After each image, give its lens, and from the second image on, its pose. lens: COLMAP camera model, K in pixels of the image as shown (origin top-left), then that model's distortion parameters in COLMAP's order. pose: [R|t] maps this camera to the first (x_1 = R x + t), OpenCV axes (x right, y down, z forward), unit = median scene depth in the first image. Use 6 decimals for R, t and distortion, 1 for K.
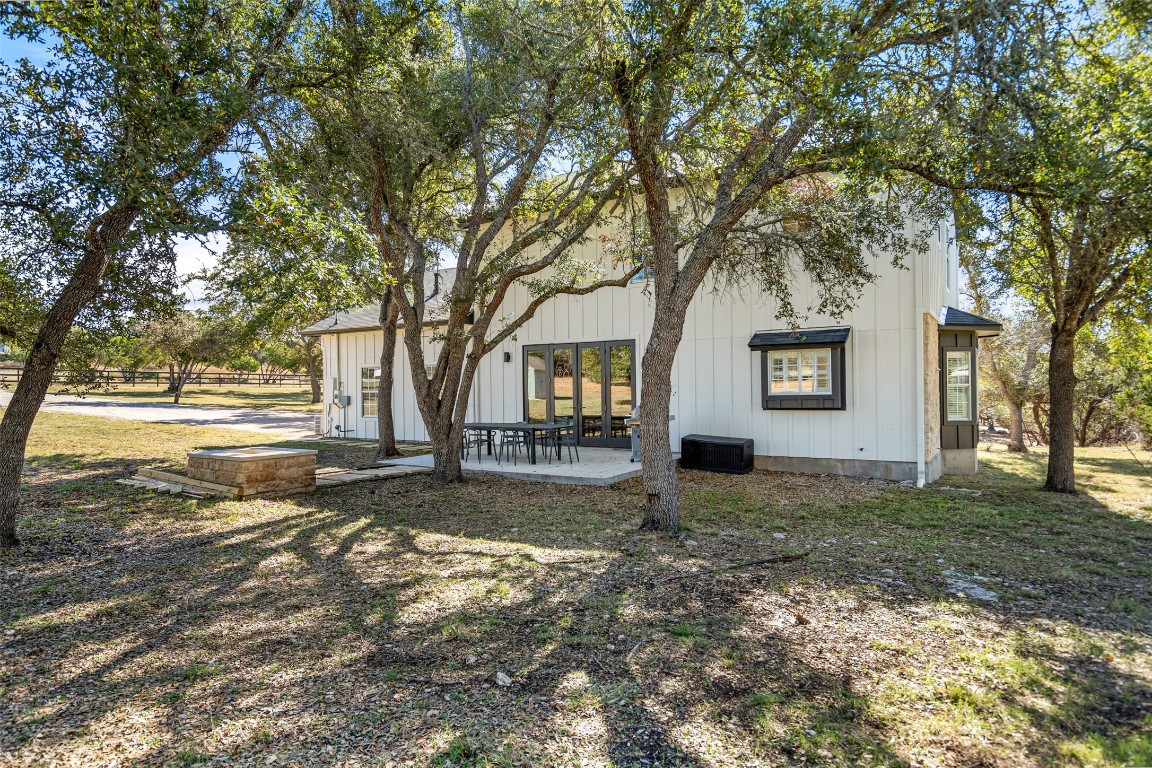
lens RADIAL K [[666.4, 0, 576.7], [0, 666.4, 381.6], [0, 0, 1]] dist [0.002897, 0.000052]
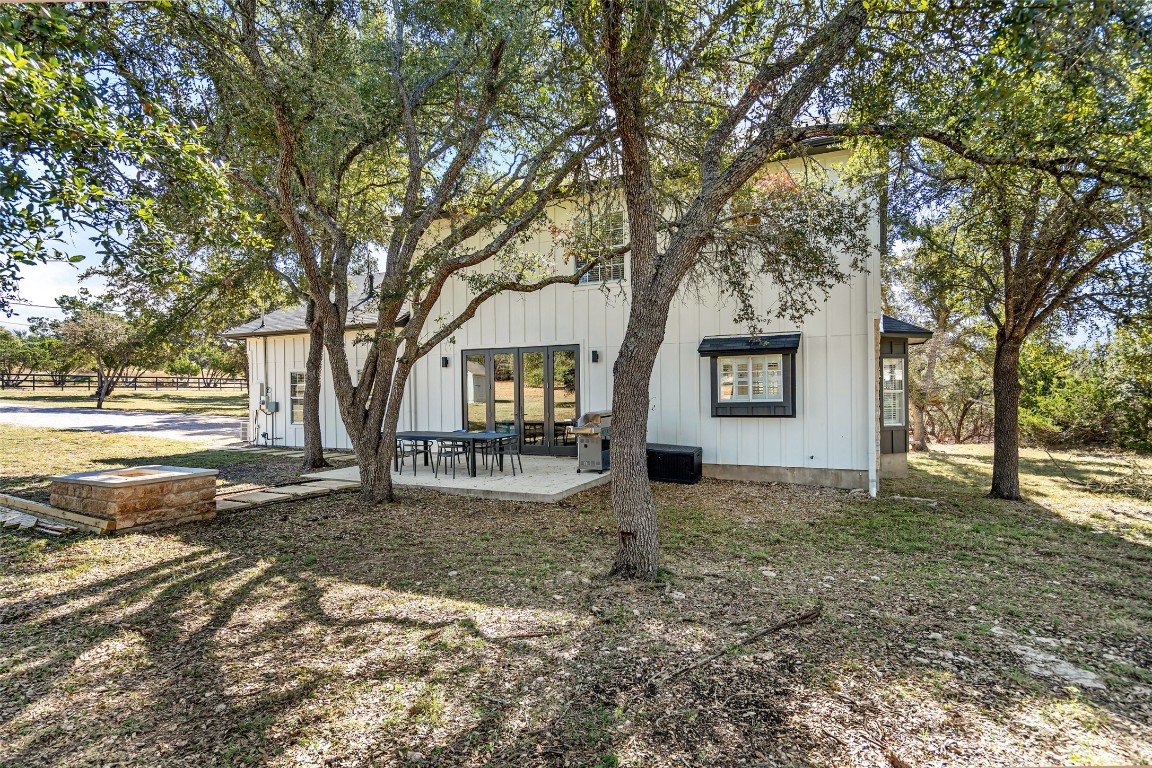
lens RADIAL K [[597.4, 0, 573.5], [0, 597.4, 392.3], [0, 0, 1]] dist [0.001223, 0.000187]
pose [[0.994483, -0.000829, 0.104892, -0.016655], [-0.000495, 0.999921, 0.012597, -0.006026], [-0.104894, -0.012580, 0.994404, 0.187215]]
